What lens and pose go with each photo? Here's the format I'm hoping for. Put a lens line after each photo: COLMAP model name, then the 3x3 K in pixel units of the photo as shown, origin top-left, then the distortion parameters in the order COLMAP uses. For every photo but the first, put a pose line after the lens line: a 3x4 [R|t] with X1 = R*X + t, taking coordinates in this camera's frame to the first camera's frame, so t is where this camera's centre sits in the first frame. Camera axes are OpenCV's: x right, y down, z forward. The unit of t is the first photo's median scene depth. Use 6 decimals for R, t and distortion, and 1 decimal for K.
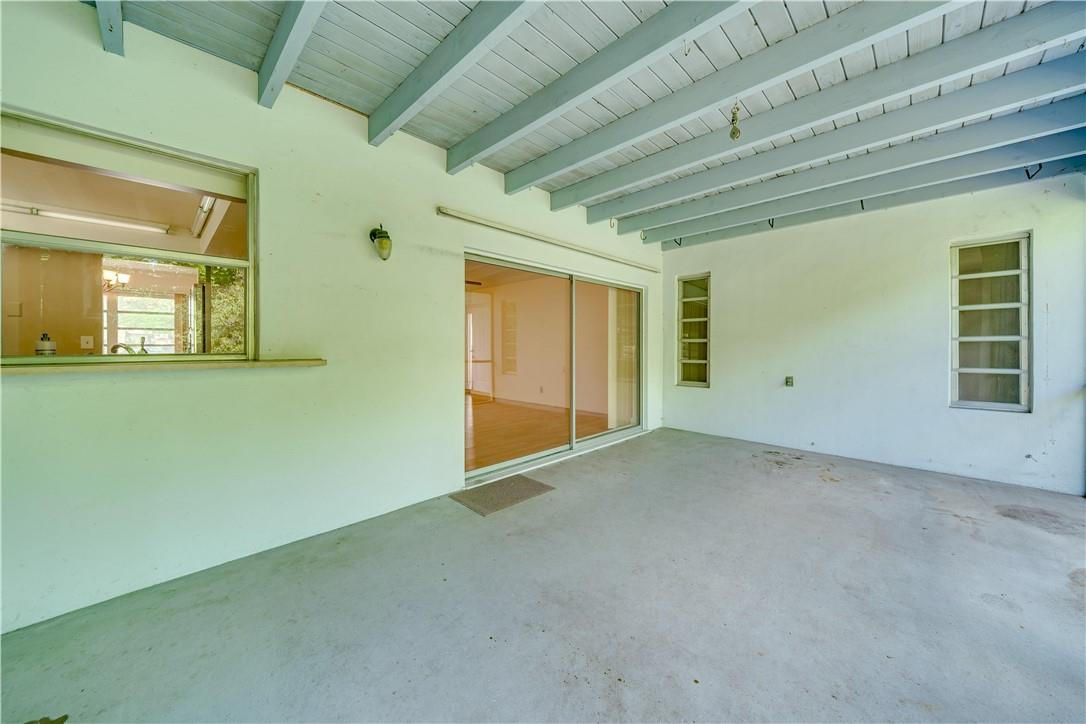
lens RADIAL K [[384.7, 0, 535.6], [0, 384.7, 347.1], [0, 0, 1]] dist [0.000753, -0.000049]
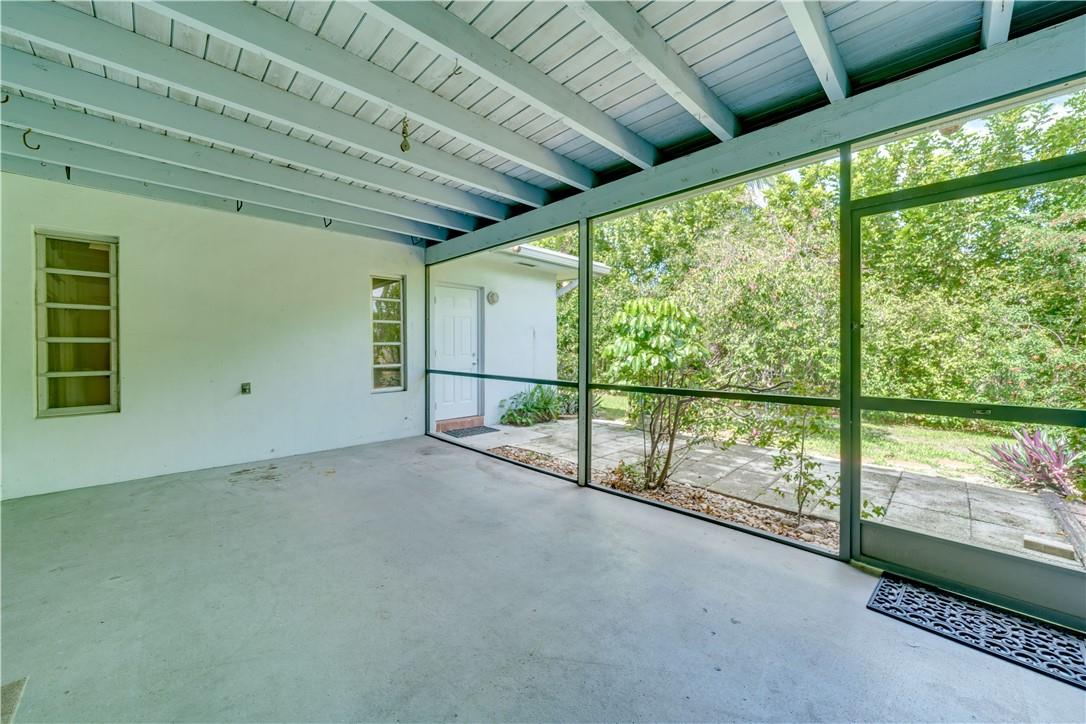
lens RADIAL K [[412.6, 0, 547.7], [0, 412.6, 351.0], [0, 0, 1]] dist [0.001900, 0.000130]
pose [[0.001429, -0.007303, 0.999972, -0.309475], [0.005027, 0.999961, 0.007296, -0.001247], [-0.999986, 0.005016, 0.001466, 0.310175]]
